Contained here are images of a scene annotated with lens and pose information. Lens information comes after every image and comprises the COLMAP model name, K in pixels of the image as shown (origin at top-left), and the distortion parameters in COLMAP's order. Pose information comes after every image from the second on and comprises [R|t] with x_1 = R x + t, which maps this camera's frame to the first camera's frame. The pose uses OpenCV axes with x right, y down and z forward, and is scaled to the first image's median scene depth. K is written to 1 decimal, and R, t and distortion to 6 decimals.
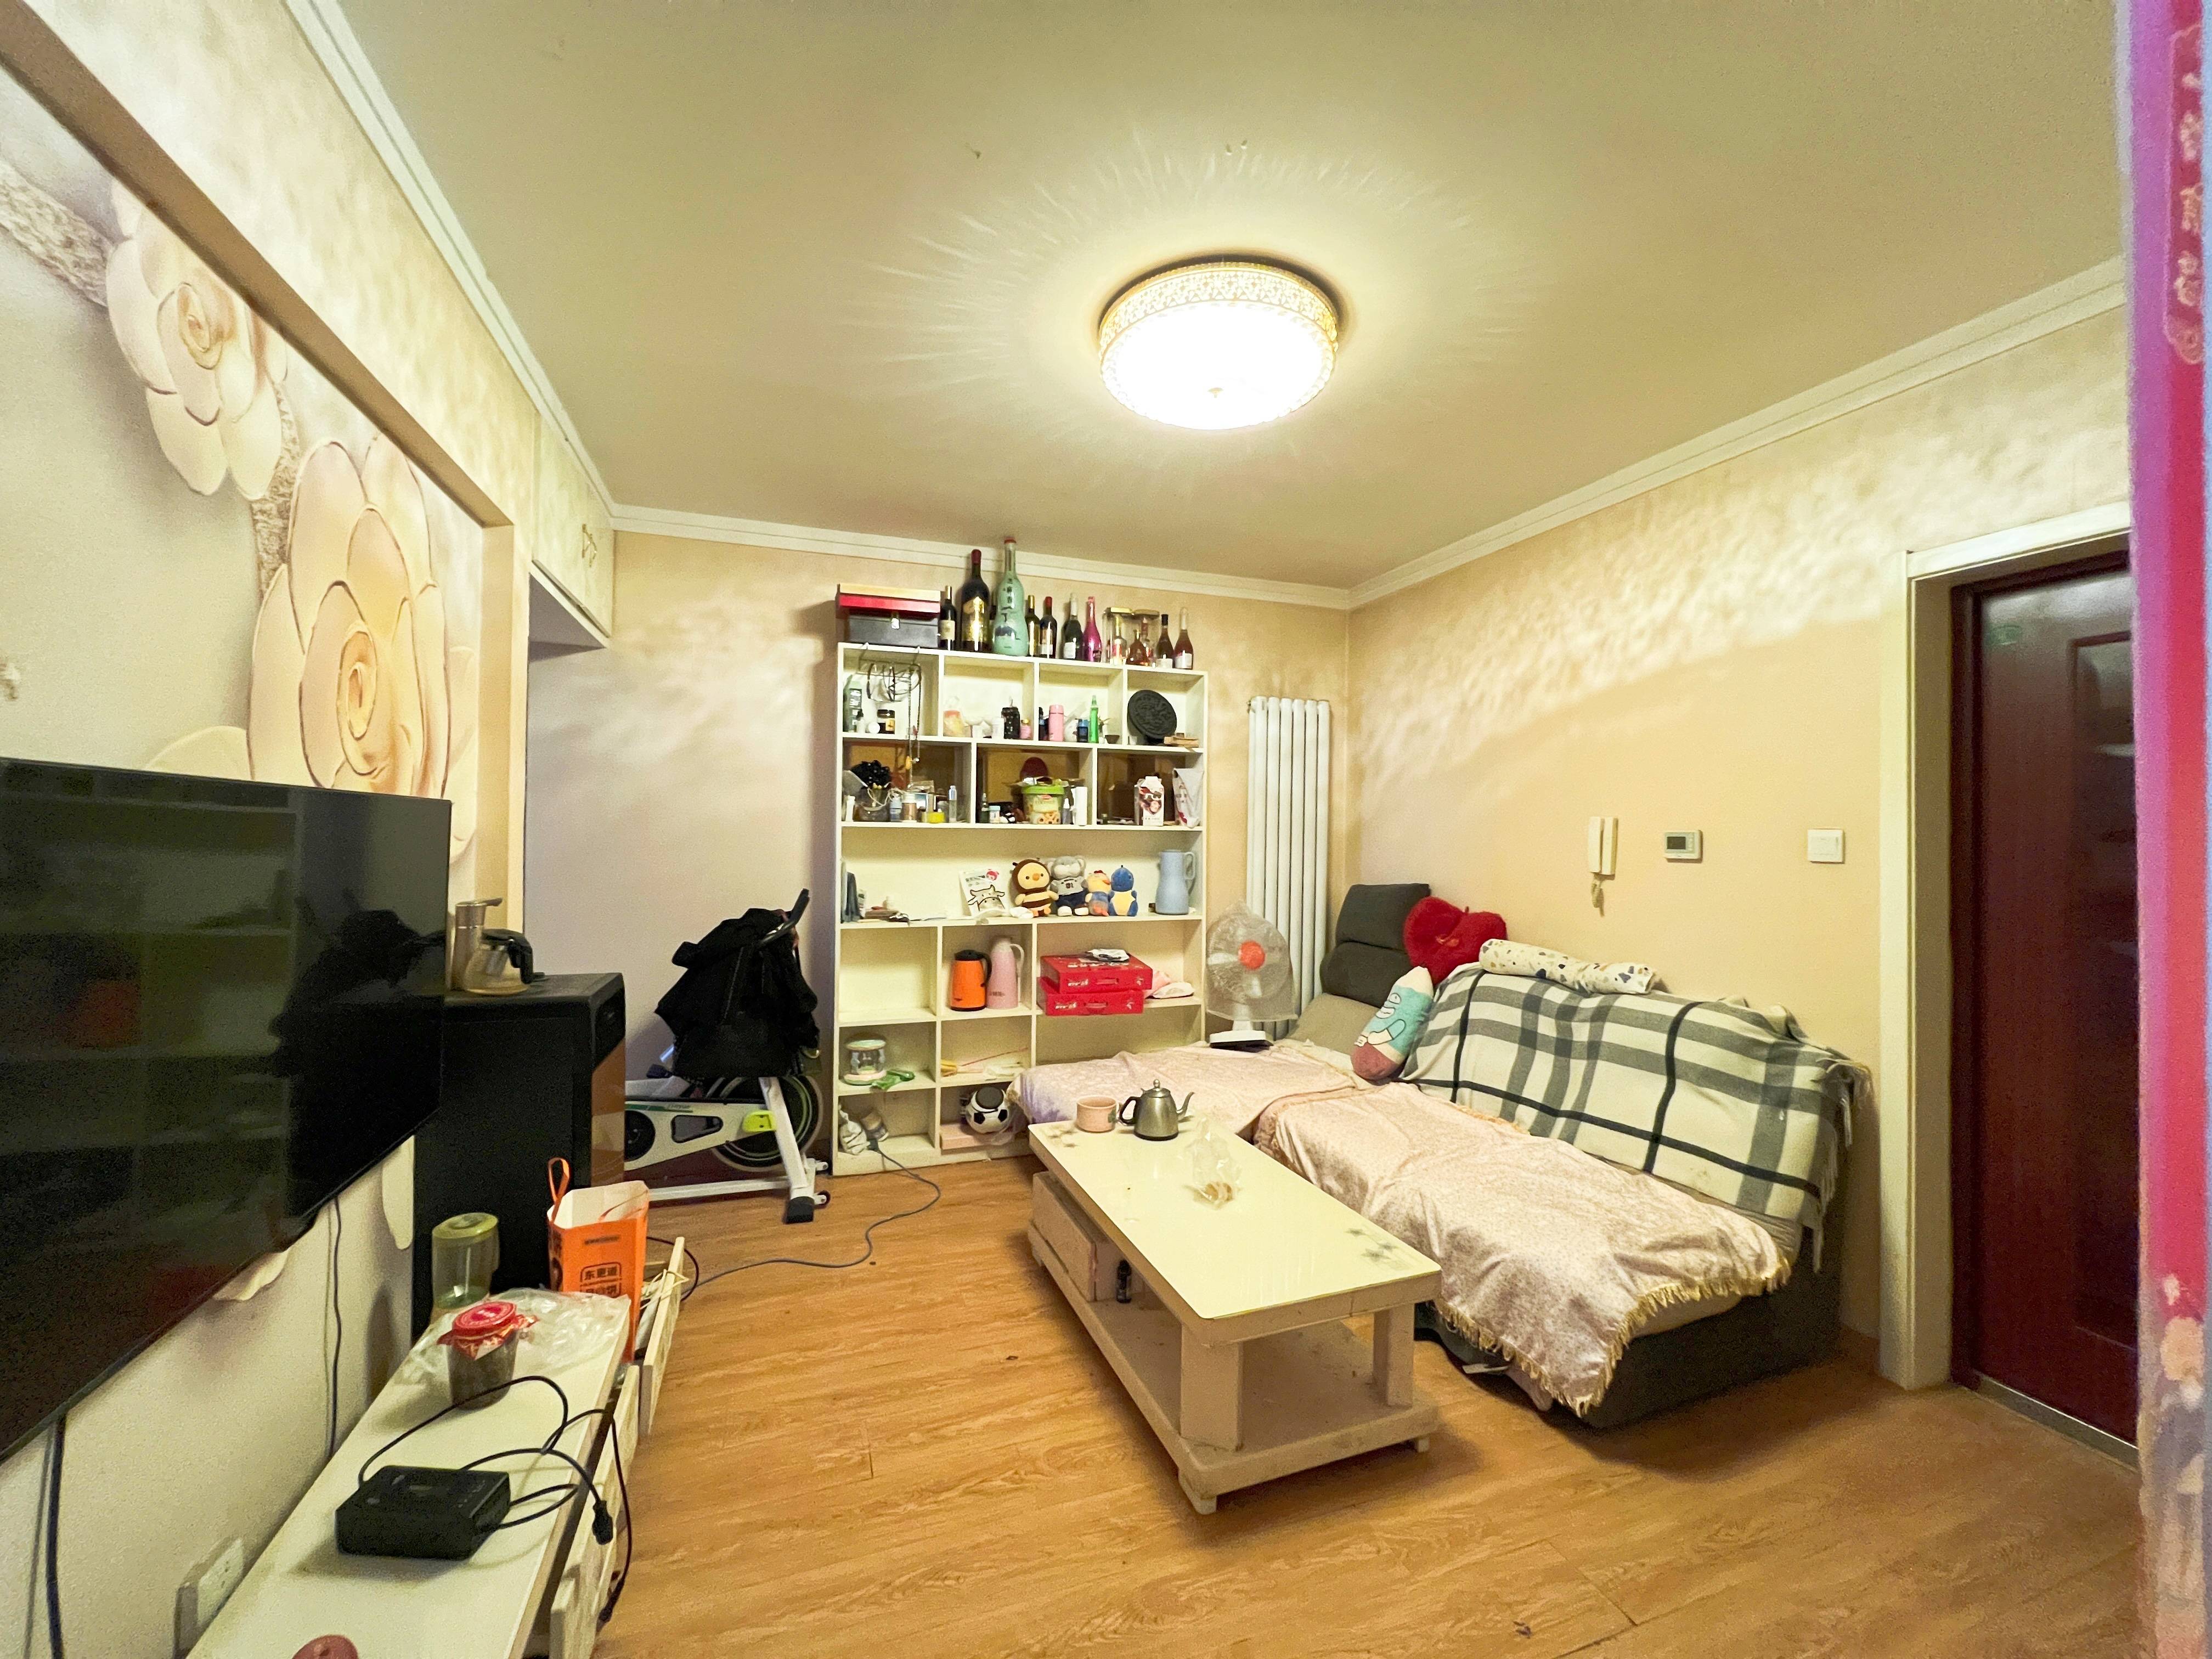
lens RADIAL K [[877.5, 0, 1109.0], [0, 877.5, 828.0], [0, 0, 1]] dist [-0.002610, 0.001492]
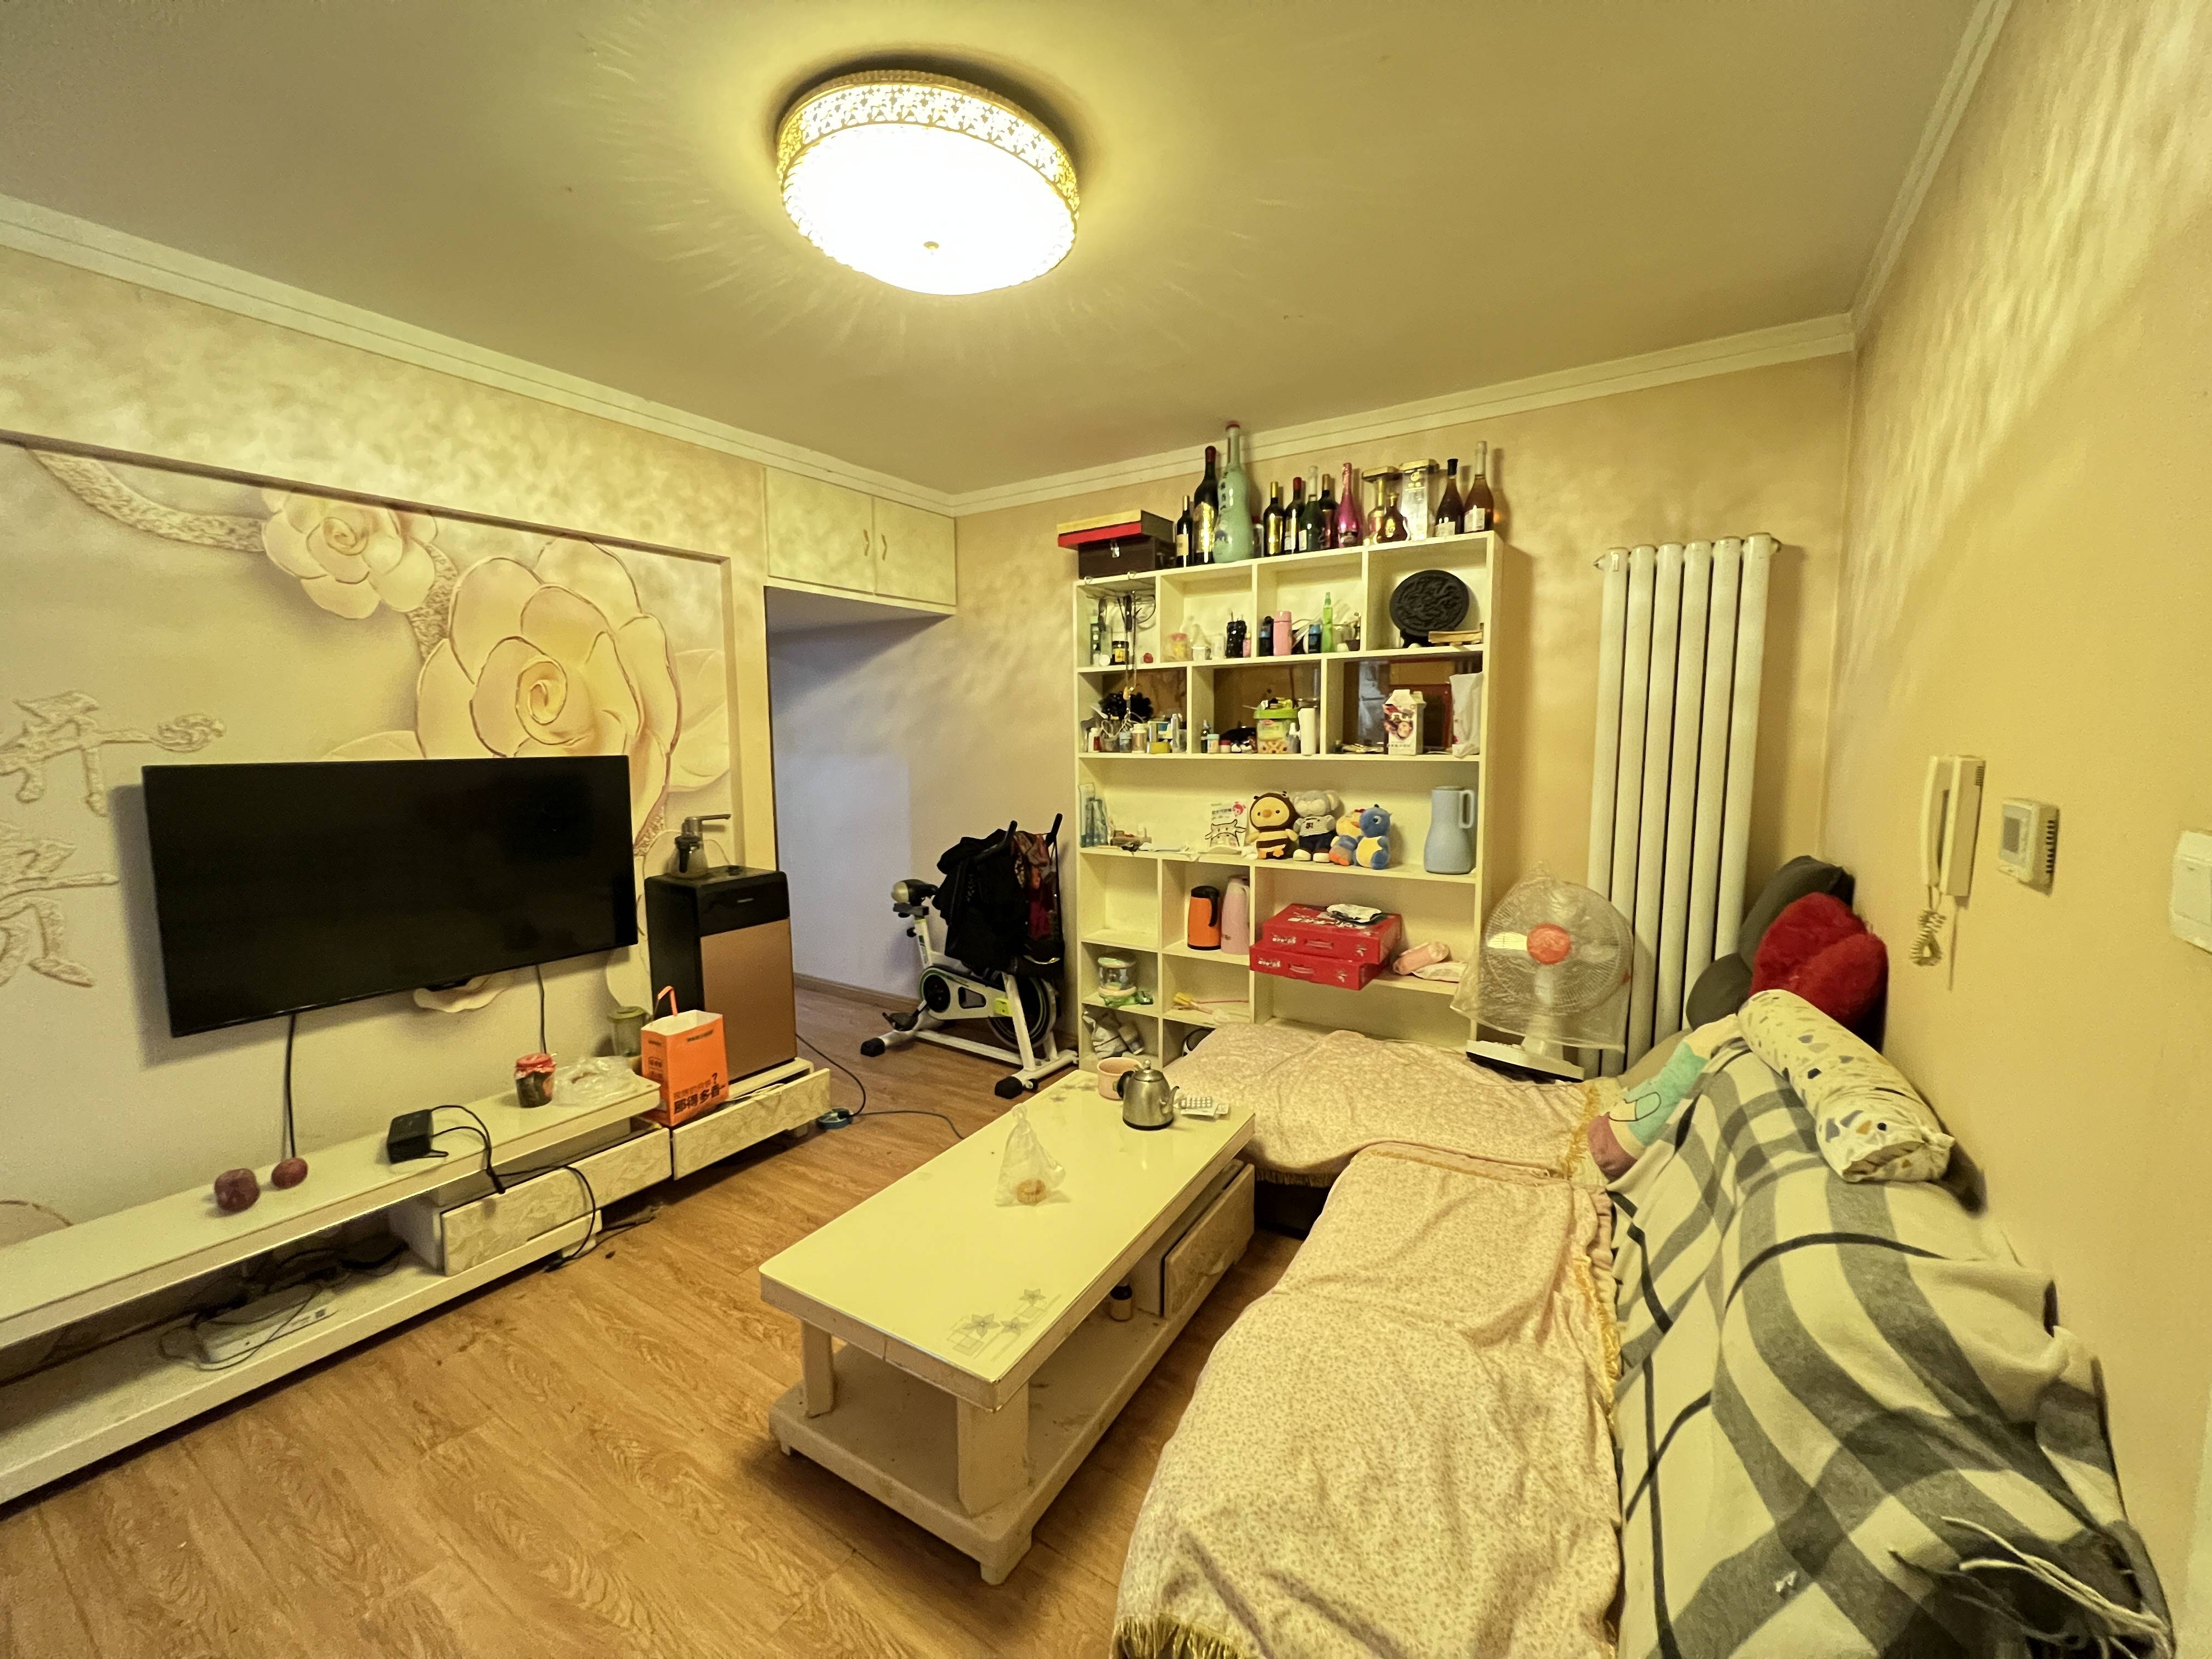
lens RADIAL K [[877.5, 0, 1100.5], [0, 877.5, 829.8], [0, 0, 1]] dist [-0.002610, 0.001492]
pose [[0.613610, 0.070762, -0.786432, 0.519531], [0.018792, 0.994386, 0.104136, -0.023253], [0.789385, -0.078677, 0.608835, 0.339695]]
